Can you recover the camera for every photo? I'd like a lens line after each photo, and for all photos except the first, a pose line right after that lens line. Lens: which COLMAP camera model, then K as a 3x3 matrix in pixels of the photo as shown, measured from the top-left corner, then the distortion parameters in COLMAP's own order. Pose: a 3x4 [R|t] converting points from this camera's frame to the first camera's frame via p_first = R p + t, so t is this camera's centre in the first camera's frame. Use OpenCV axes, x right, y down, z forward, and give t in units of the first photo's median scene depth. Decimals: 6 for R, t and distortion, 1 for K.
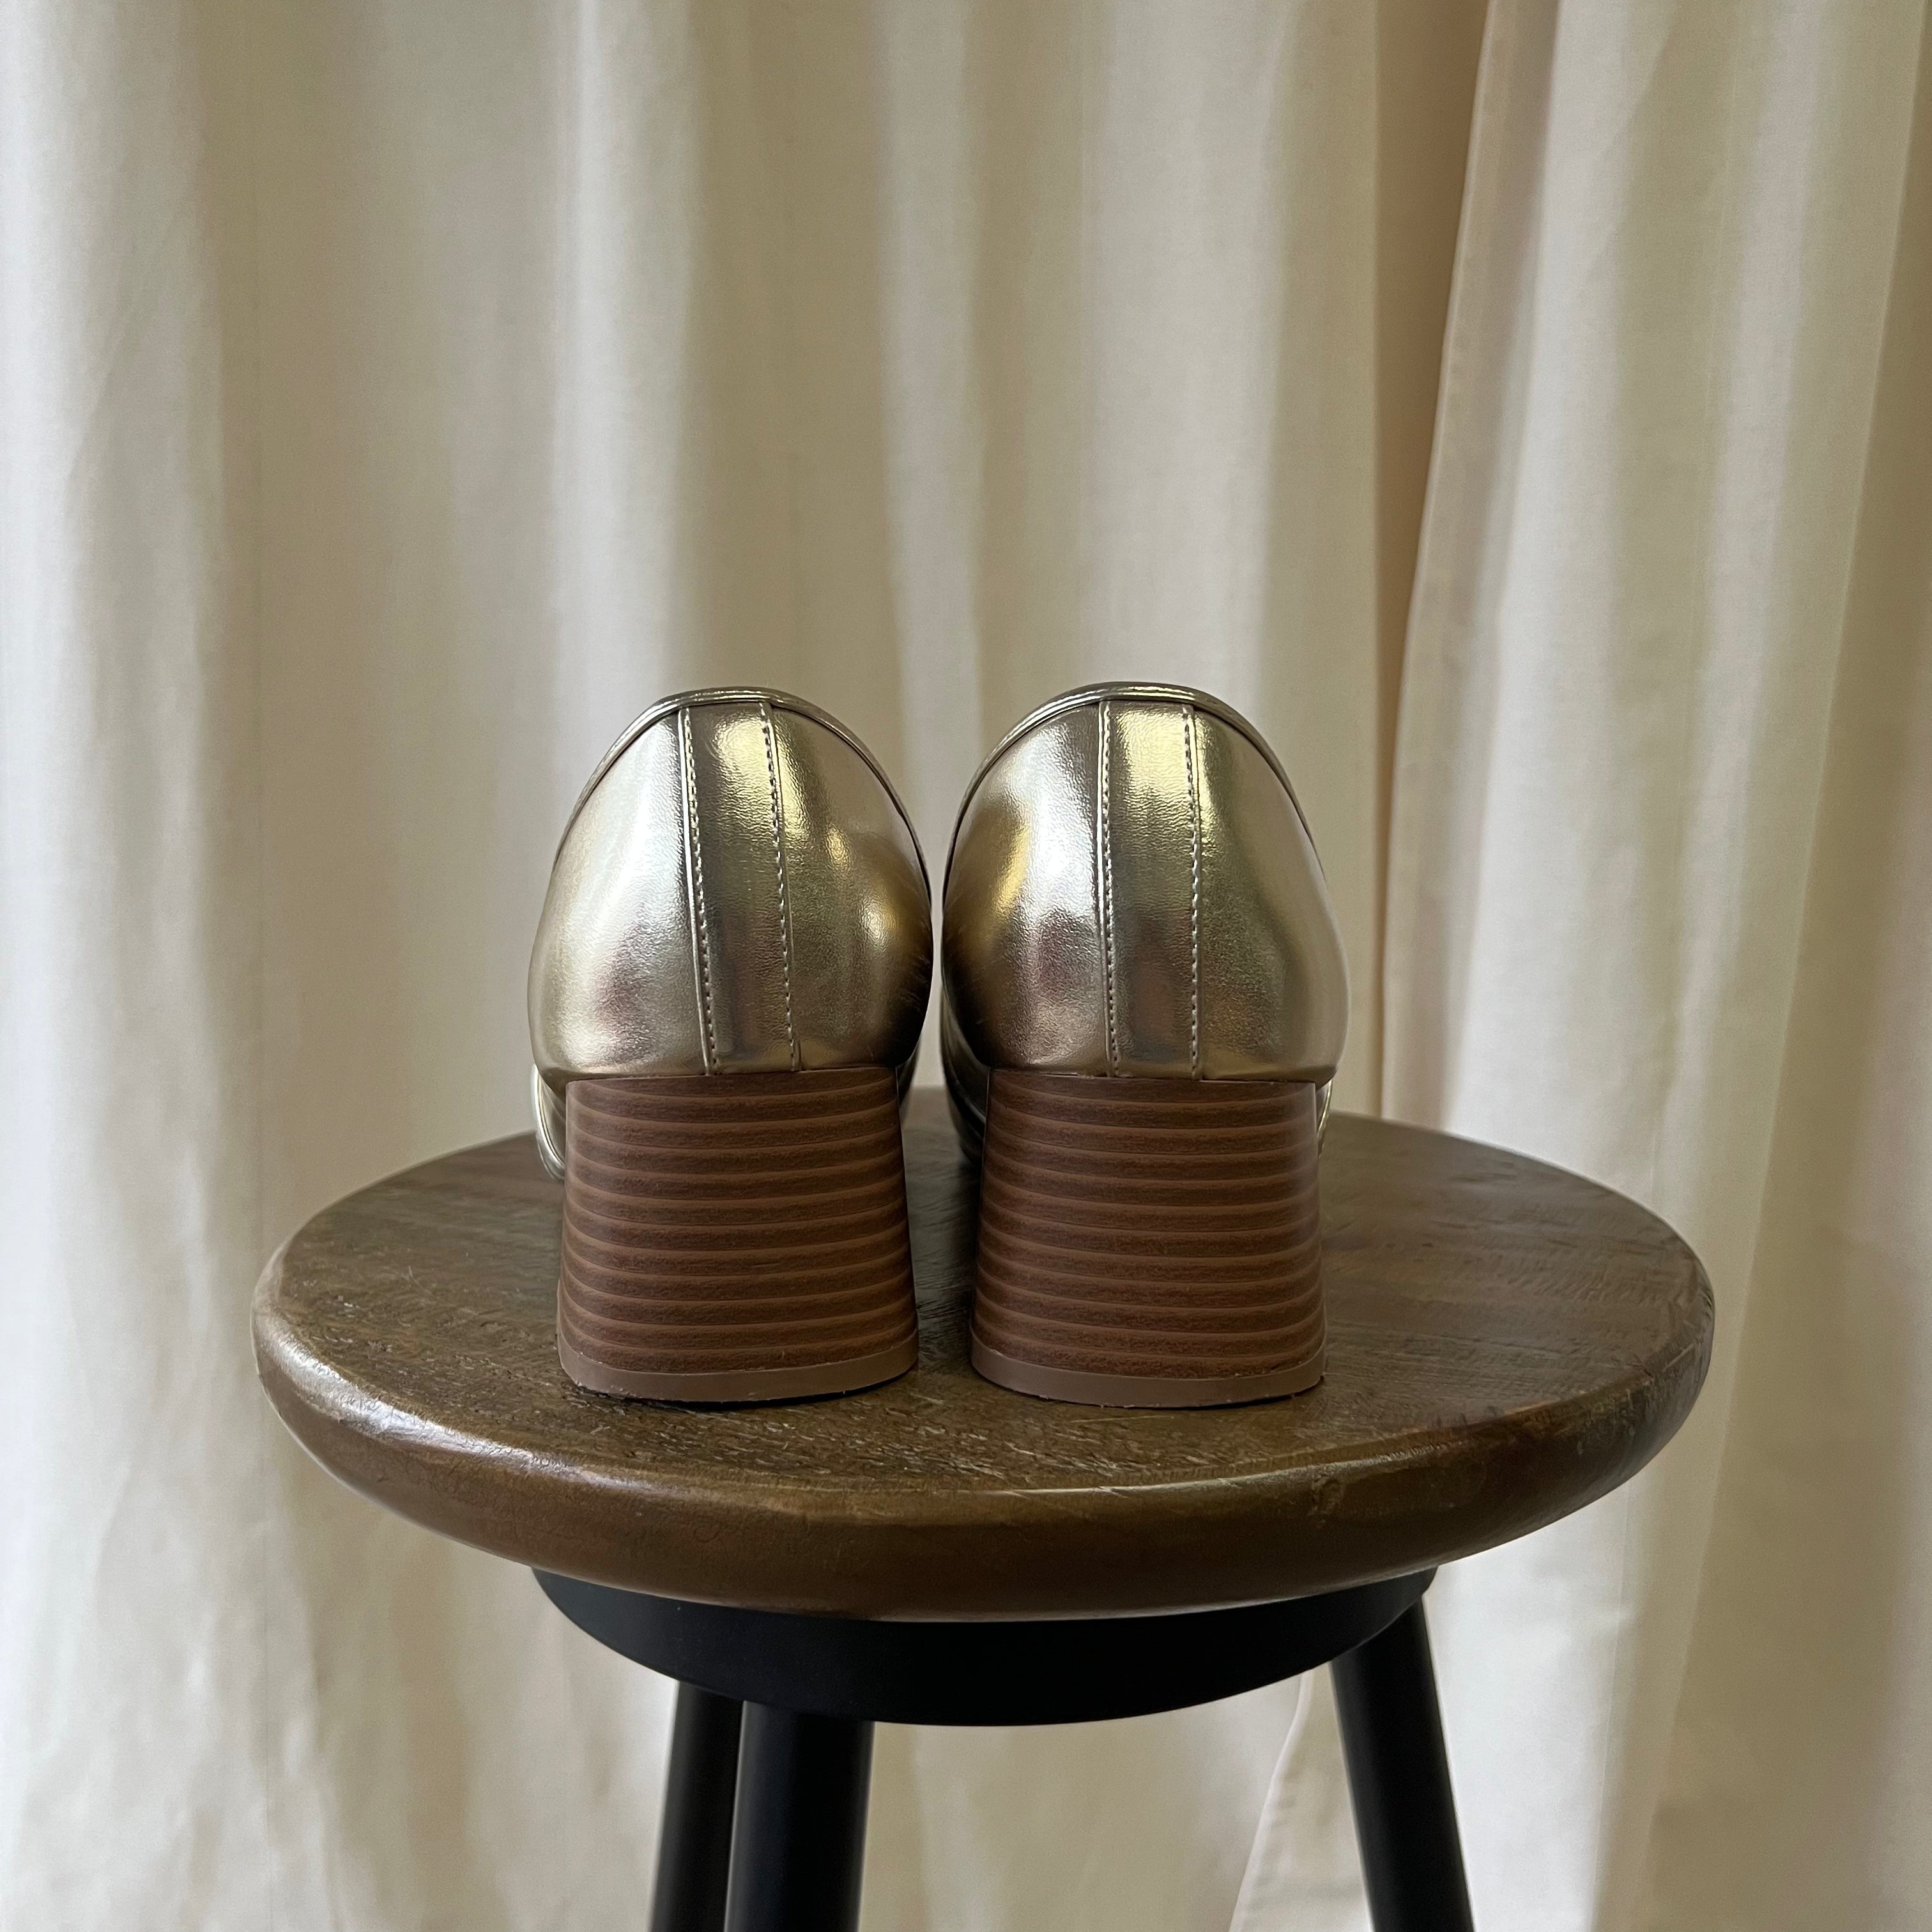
lens RADIAL K [[1940.3, 0, 957.6], [0, 1940.3, 976.5], [0, 0, 1]] dist [0.014357, -0.024117]
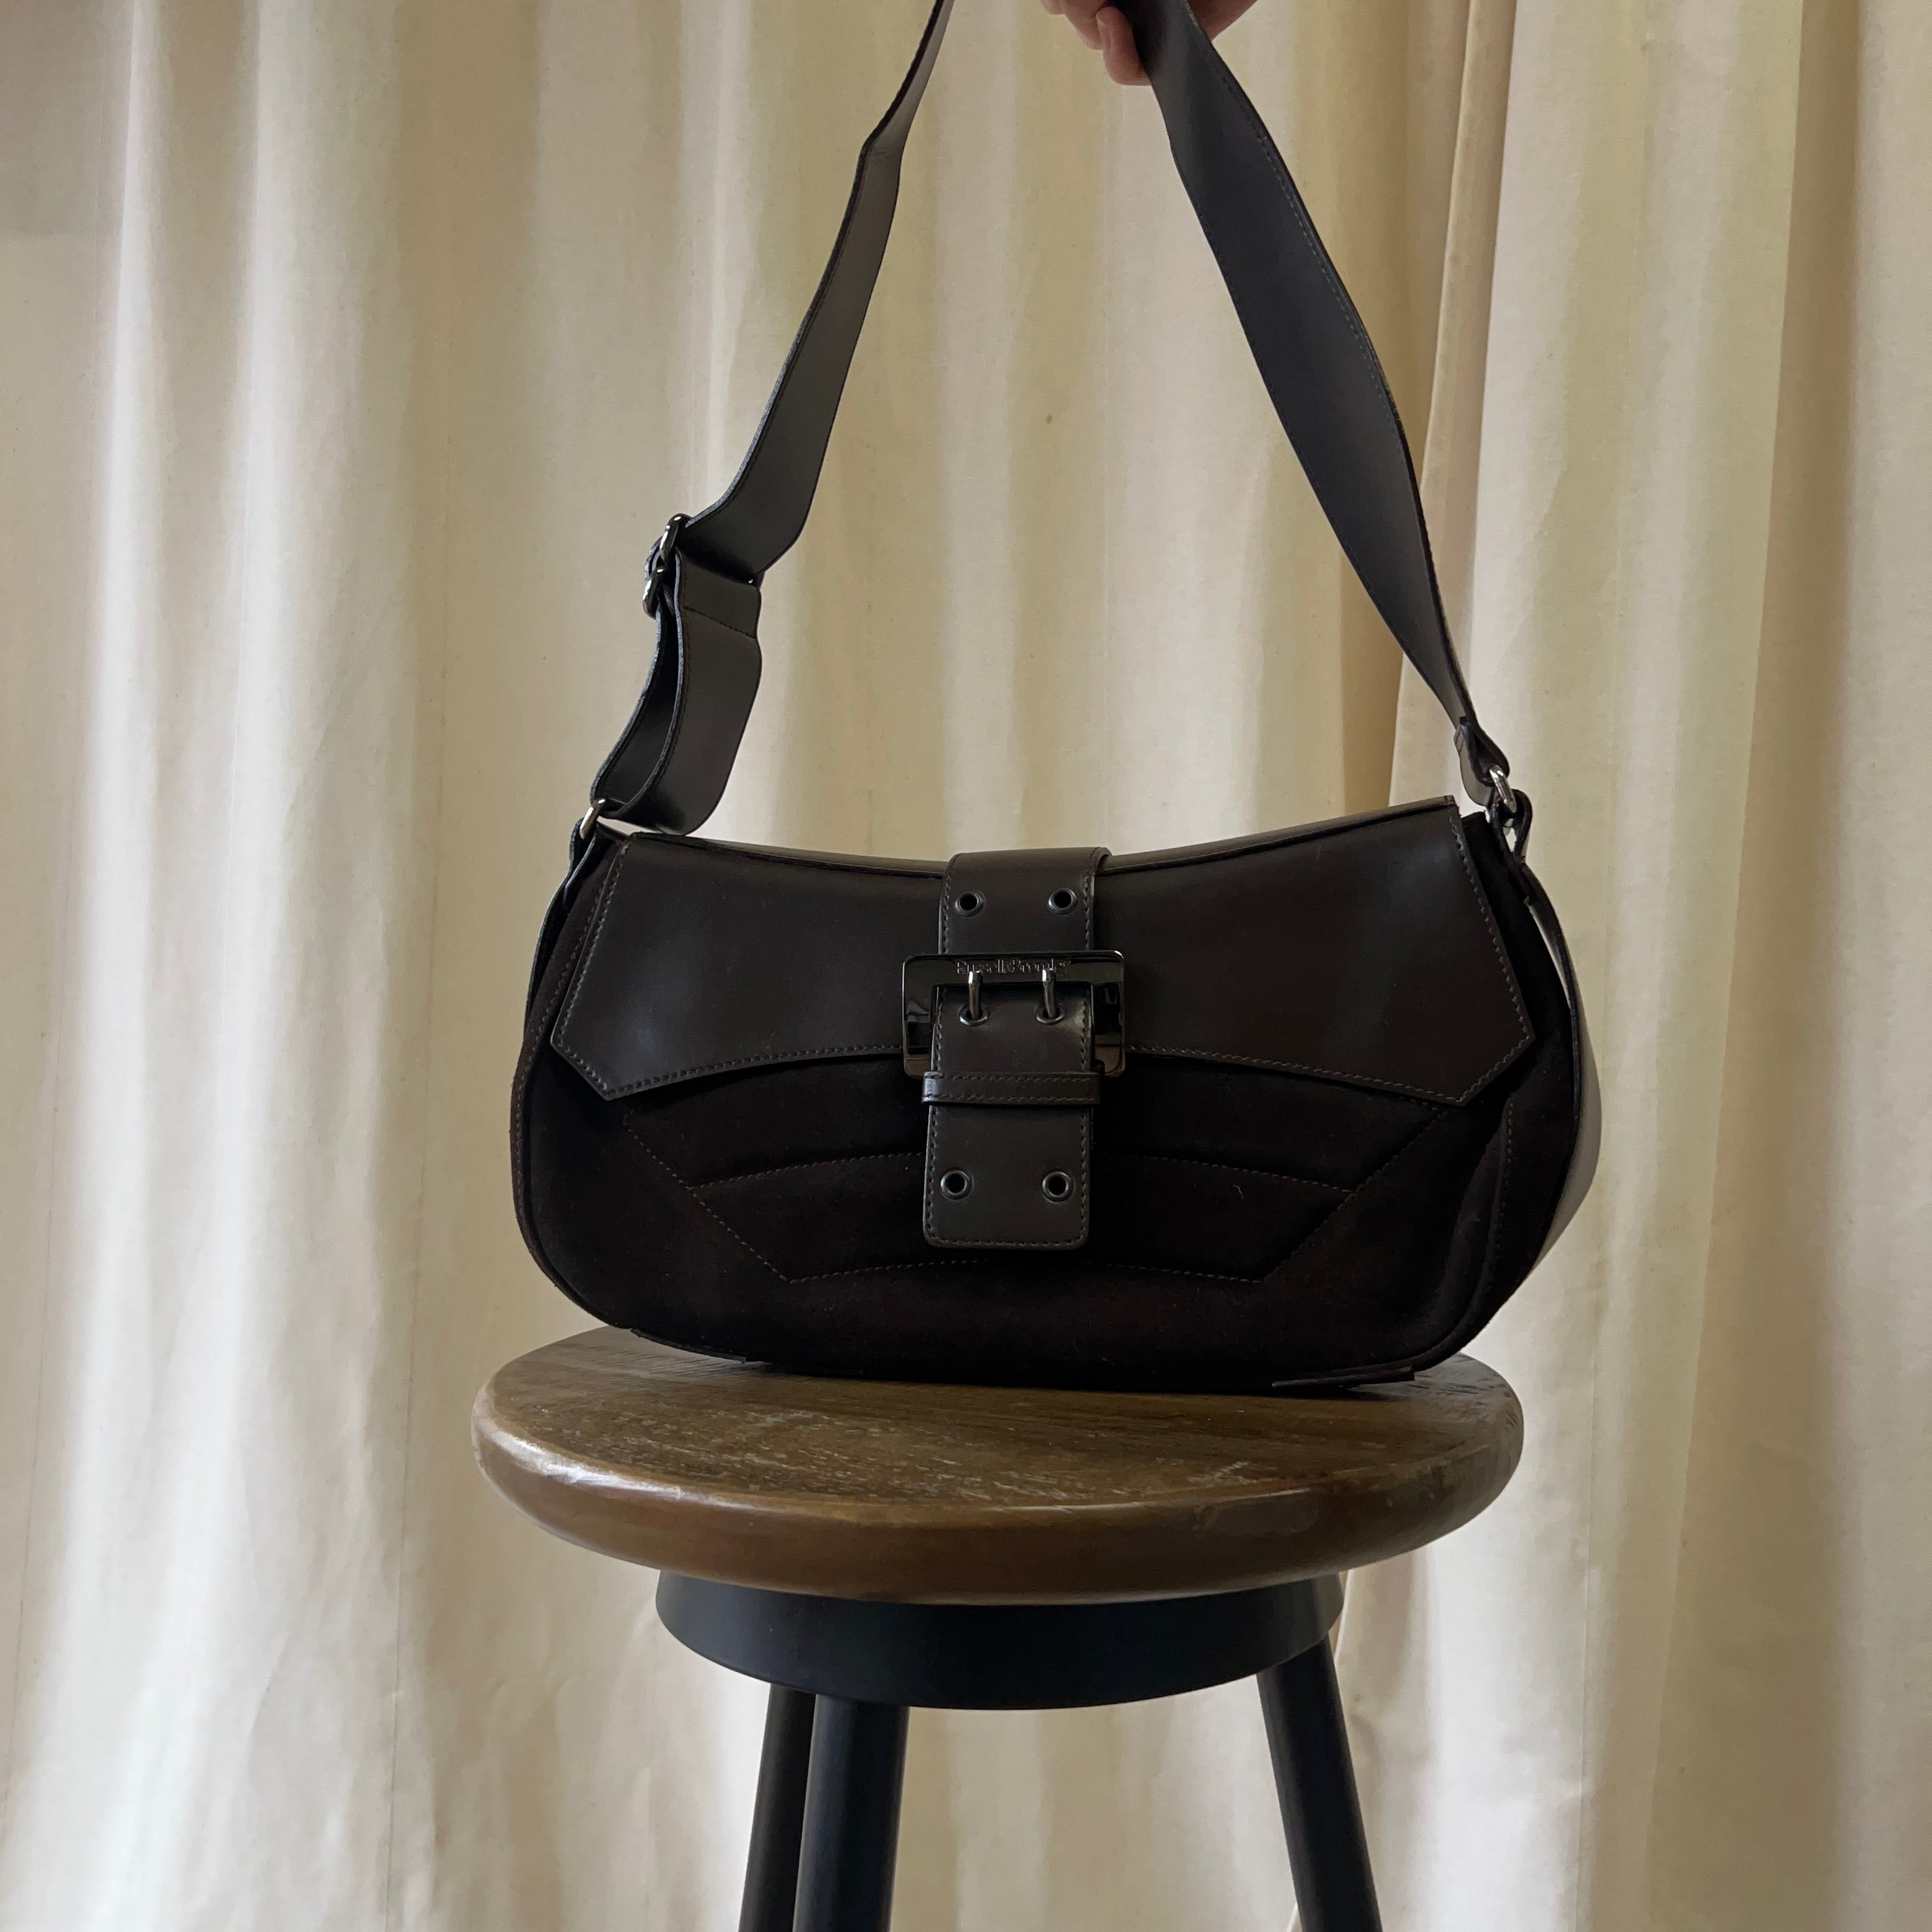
lens RADIAL K [[1940.3, 0, 957.6], [0, 1940.3, 976.5], [0, 0, 1]] dist [0.014357, -0.024117]
pose [[0.999224, 0.003257, -0.039240, 0.043042], [-0.008868, 0.989582, -0.143696, 0.054559], [0.038364, 0.143933, 0.988844, -0.432601]]
